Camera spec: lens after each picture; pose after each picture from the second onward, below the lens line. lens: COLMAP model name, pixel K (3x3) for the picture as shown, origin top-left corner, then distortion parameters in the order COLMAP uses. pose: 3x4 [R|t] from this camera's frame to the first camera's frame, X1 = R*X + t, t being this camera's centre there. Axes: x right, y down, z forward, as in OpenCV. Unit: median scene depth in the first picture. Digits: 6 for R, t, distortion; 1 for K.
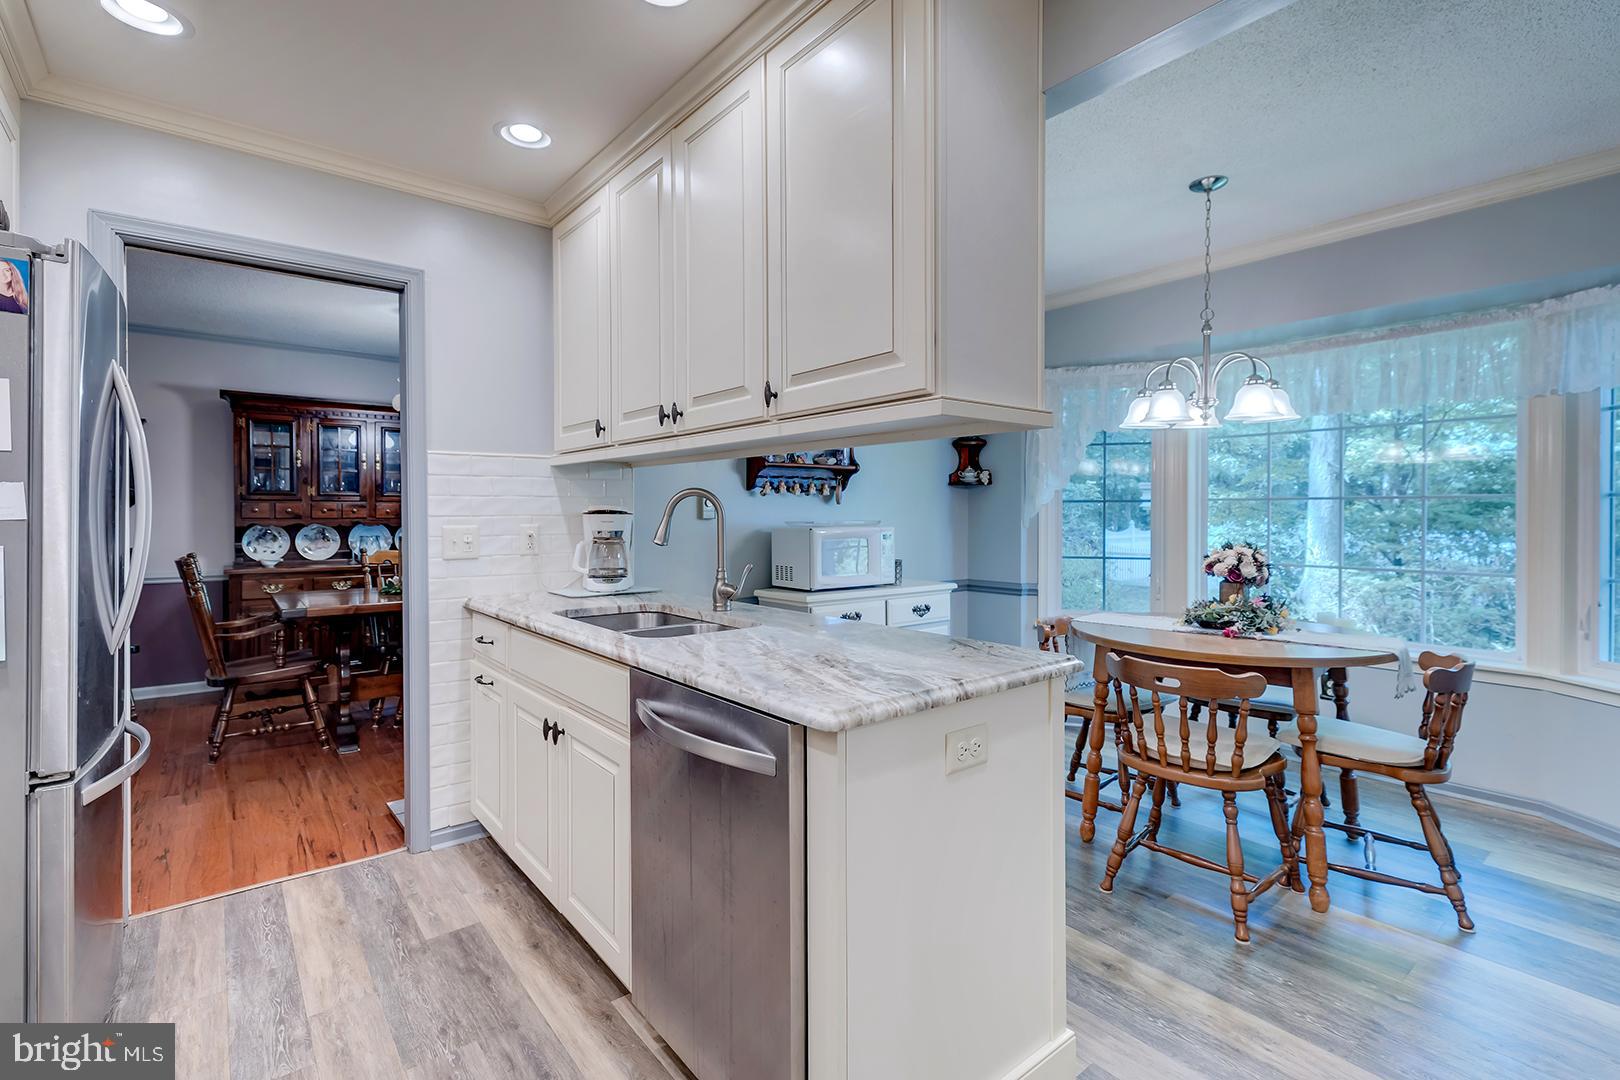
lens RADIAL K [[733.7, 0, 798.0], [0, 733.7, 523.9], [0, 0, 1]] dist [0.008121, -0.002759]
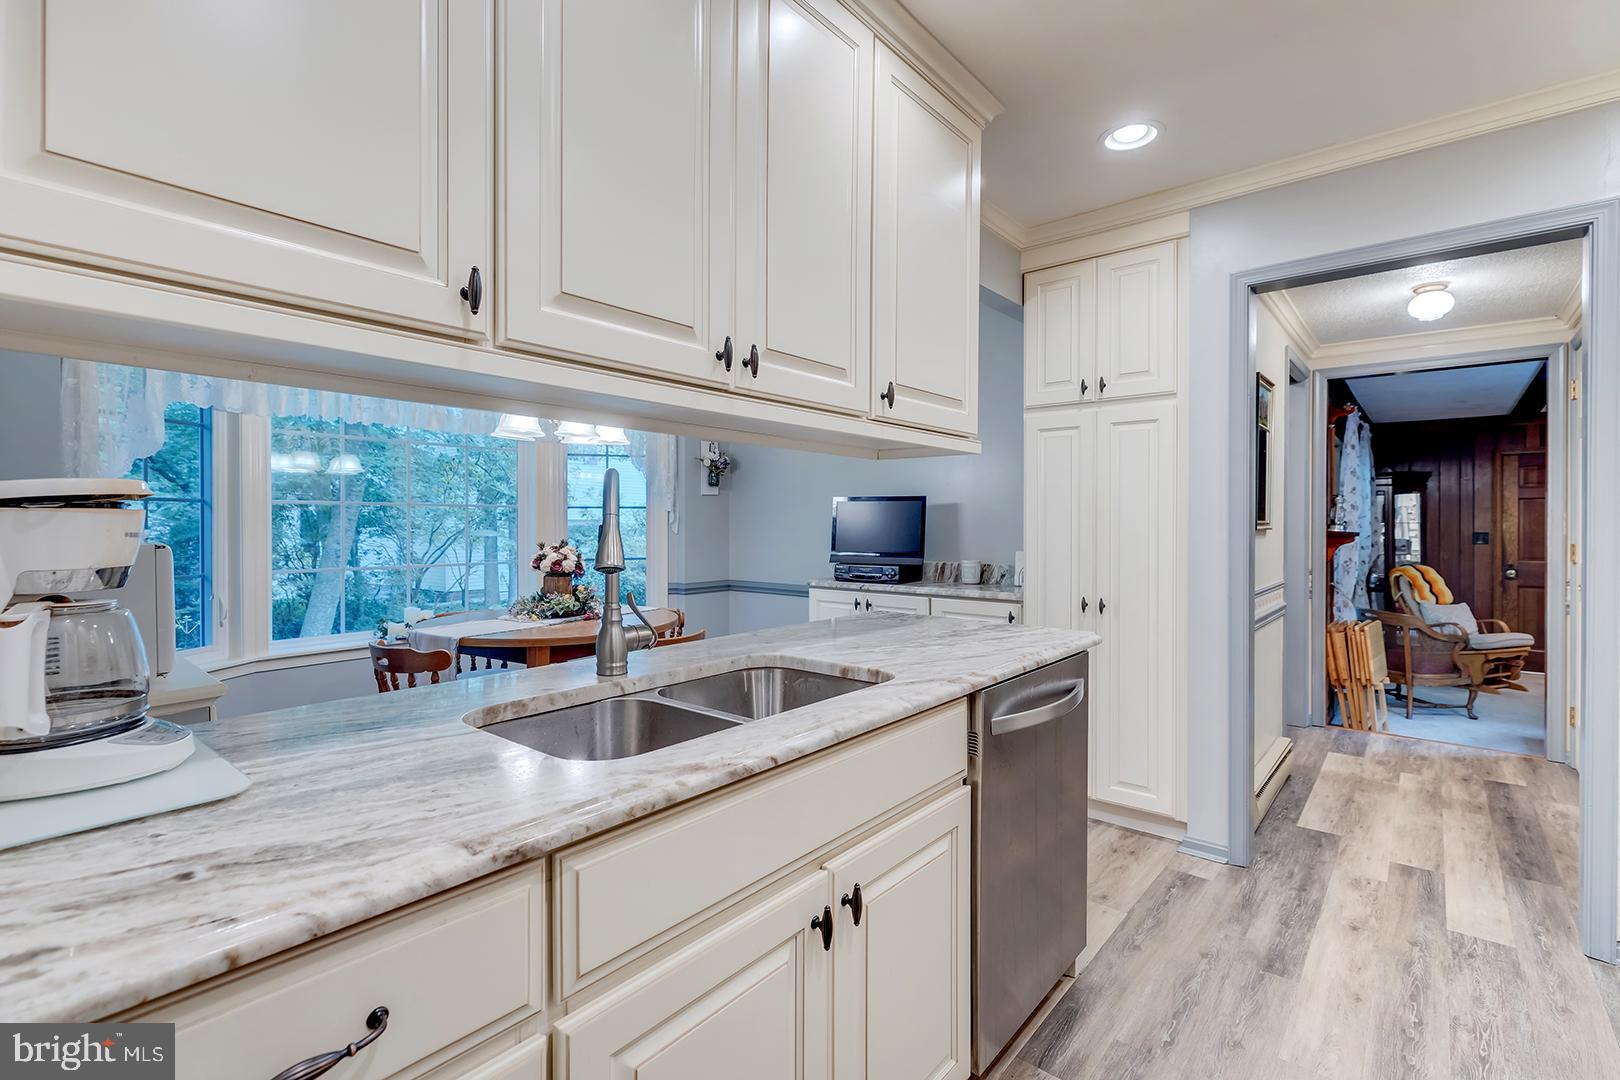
lens RADIAL K [[733.7, 0, 811.2], [0, 733.7, 526.7], [0, 0, 1]] dist [0.008121, -0.002759]
pose [[-0.190271, -0.007171, 0.981705, -0.529507], [0.013065, 0.999866, 0.009836, -0.005571], [-0.981645, 0.014698, -0.190152, 0.692061]]
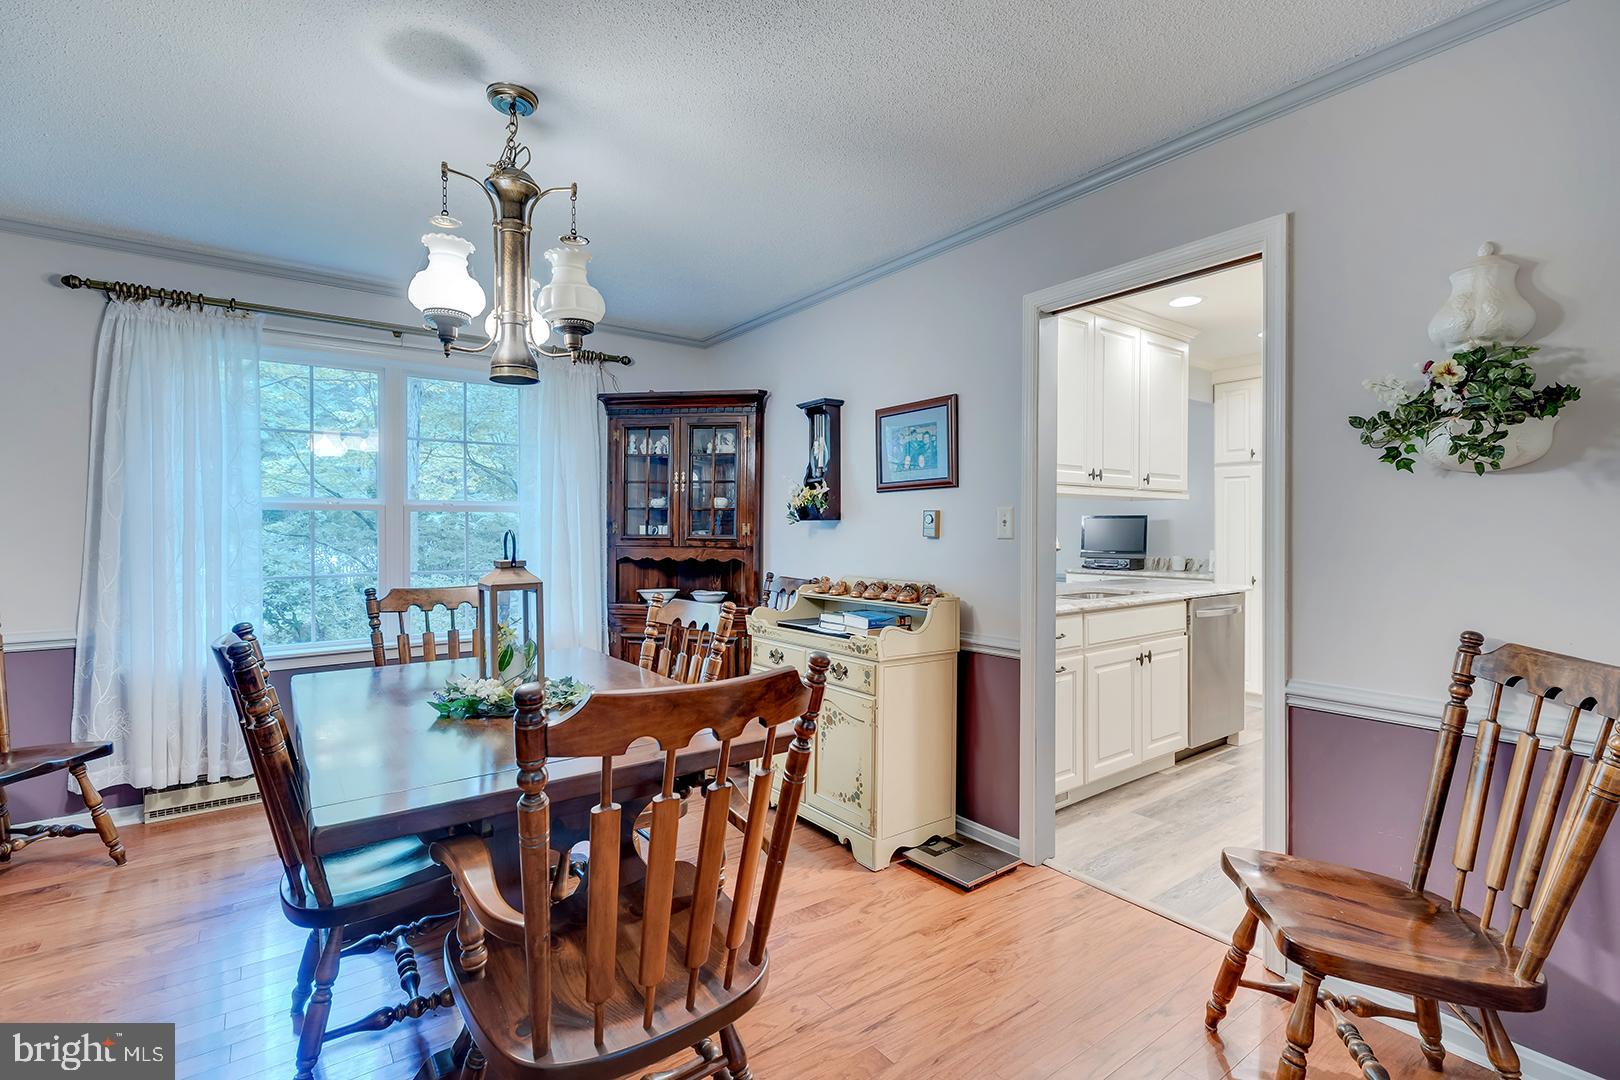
lens RADIAL K [[733.7, 0, 808.9], [0, 733.7, 530.1], [0, 0, 1]] dist [0.008121, -0.002759]
pose [[0.042737, -0.002141, 0.999084, -1.288646], [0.015403, 0.999880, 0.001483, -0.018515], [-0.998968, 0.015325, 0.042765, 1.056053]]
